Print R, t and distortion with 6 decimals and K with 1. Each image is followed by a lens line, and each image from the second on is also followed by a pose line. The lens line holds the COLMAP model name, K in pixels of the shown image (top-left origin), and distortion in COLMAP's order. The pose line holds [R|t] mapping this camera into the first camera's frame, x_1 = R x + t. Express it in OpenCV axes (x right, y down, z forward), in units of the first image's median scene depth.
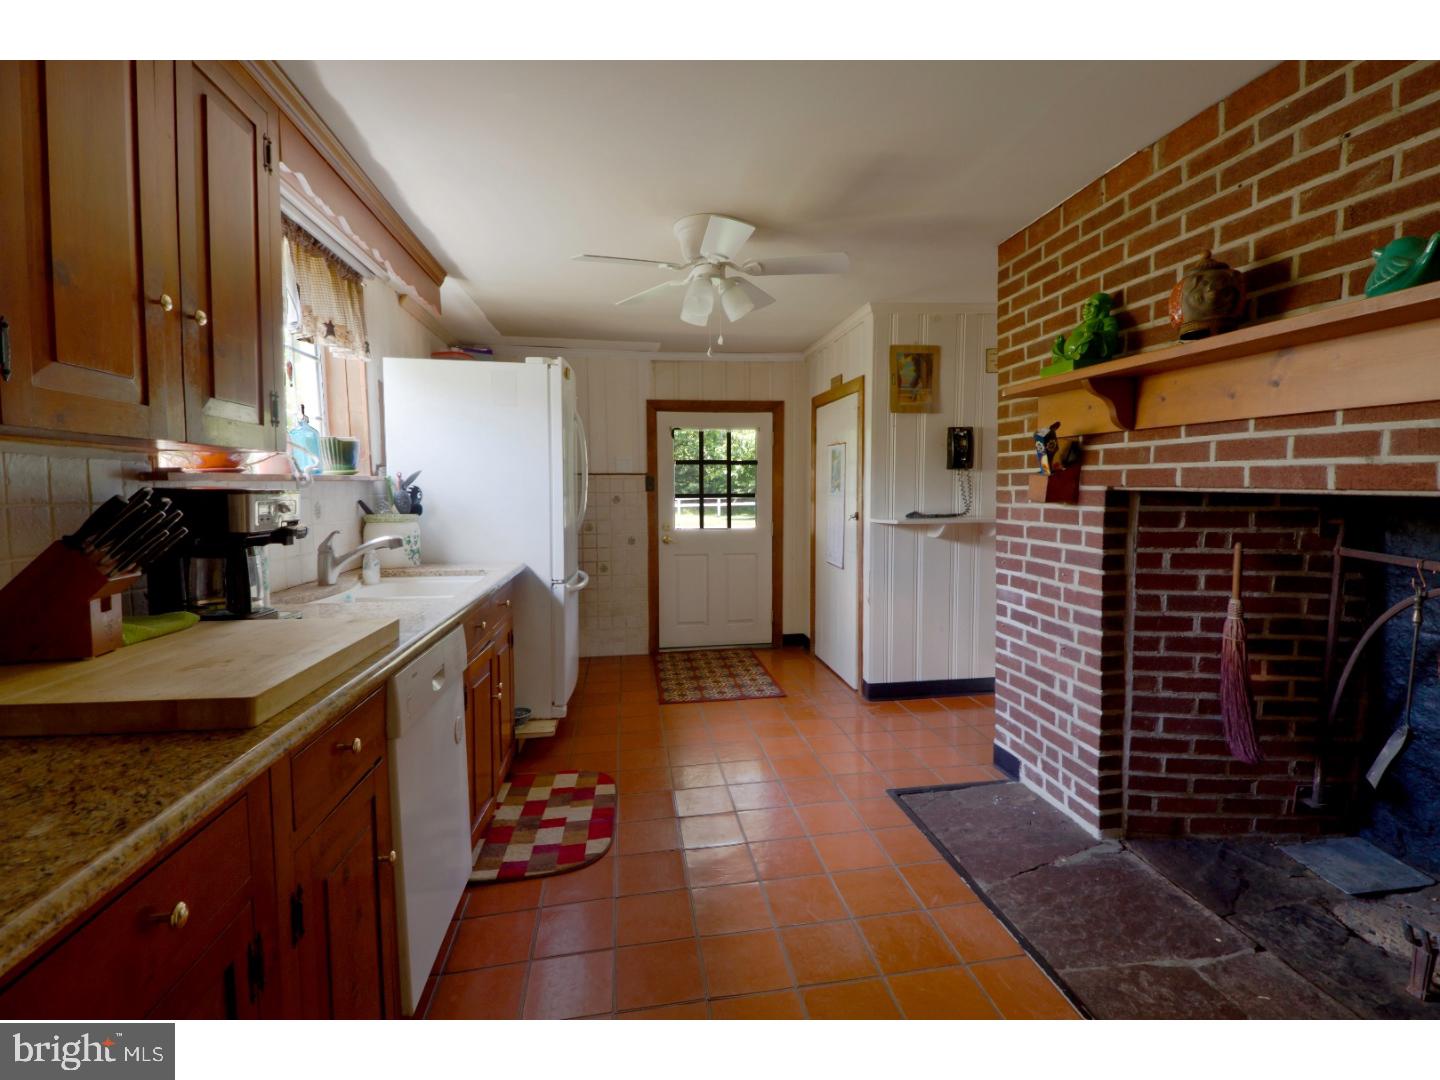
lens RADIAL K [[652.3, 0, 719.7], [0, 652.3, 531.2], [0, 0, 1]] dist [0.007385, -0.003027]
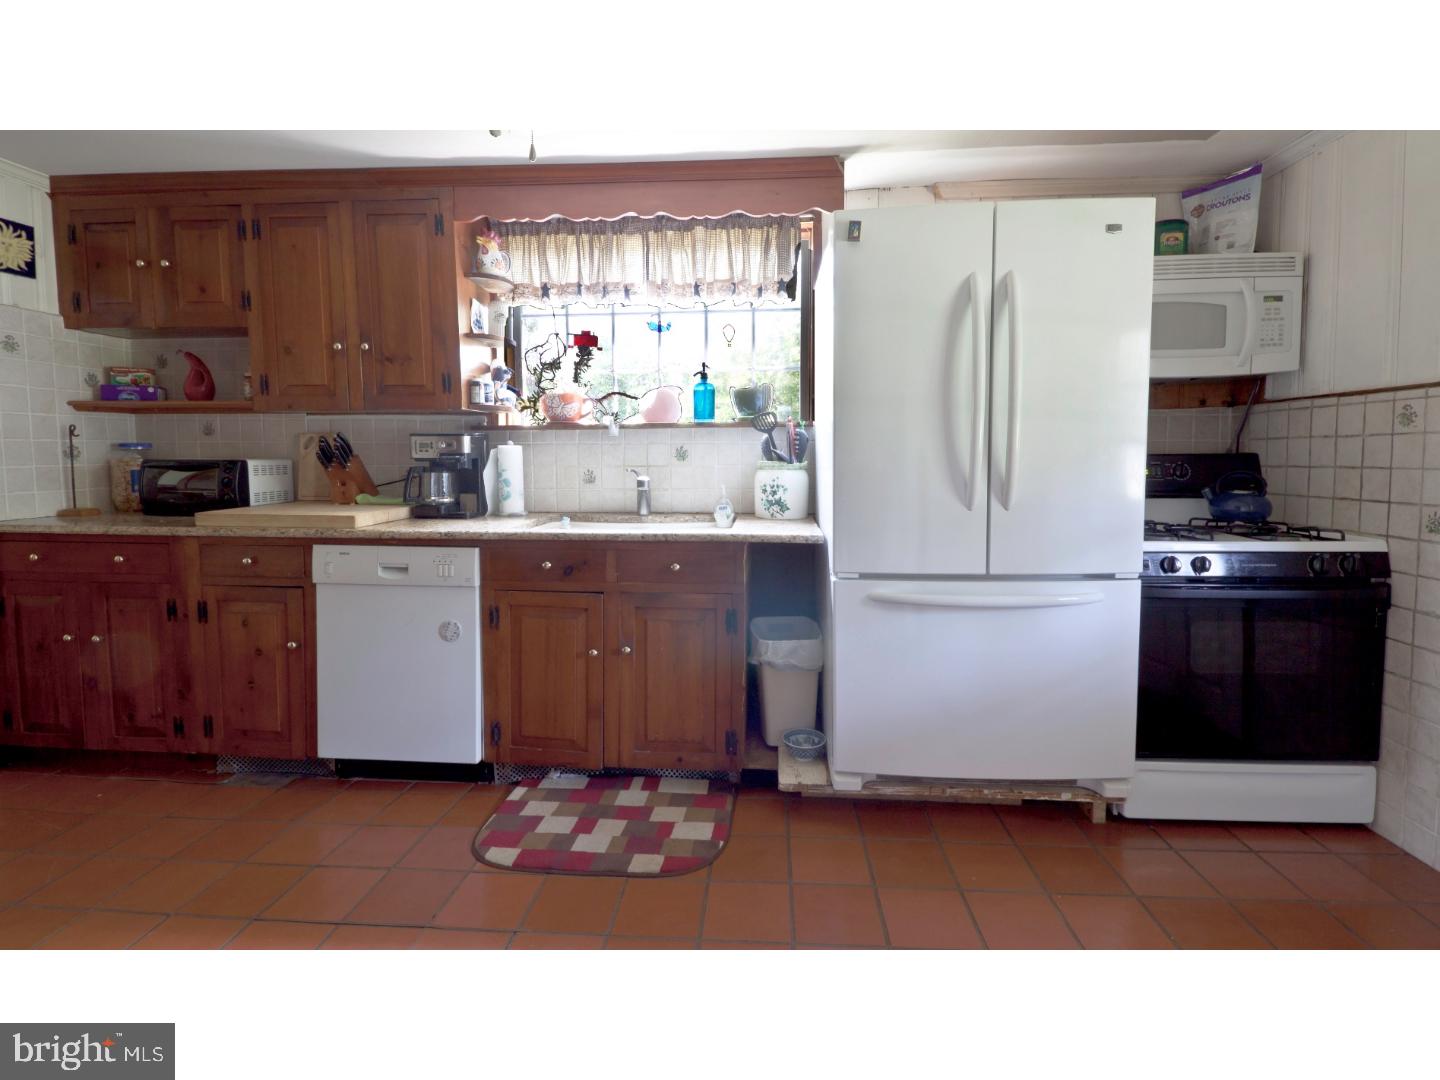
lens RADIAL K [[652.3, 0, 723.5], [0, 652.3, 538.8], [0, 0, 1]] dist [0.007385, -0.003027]
pose [[-0.208251, 0.127646, -0.969710, 0.475884], [-0.058609, 0.988037, 0.142645, -0.049347], [0.976318, 0.086540, -0.198279, 1.306662]]
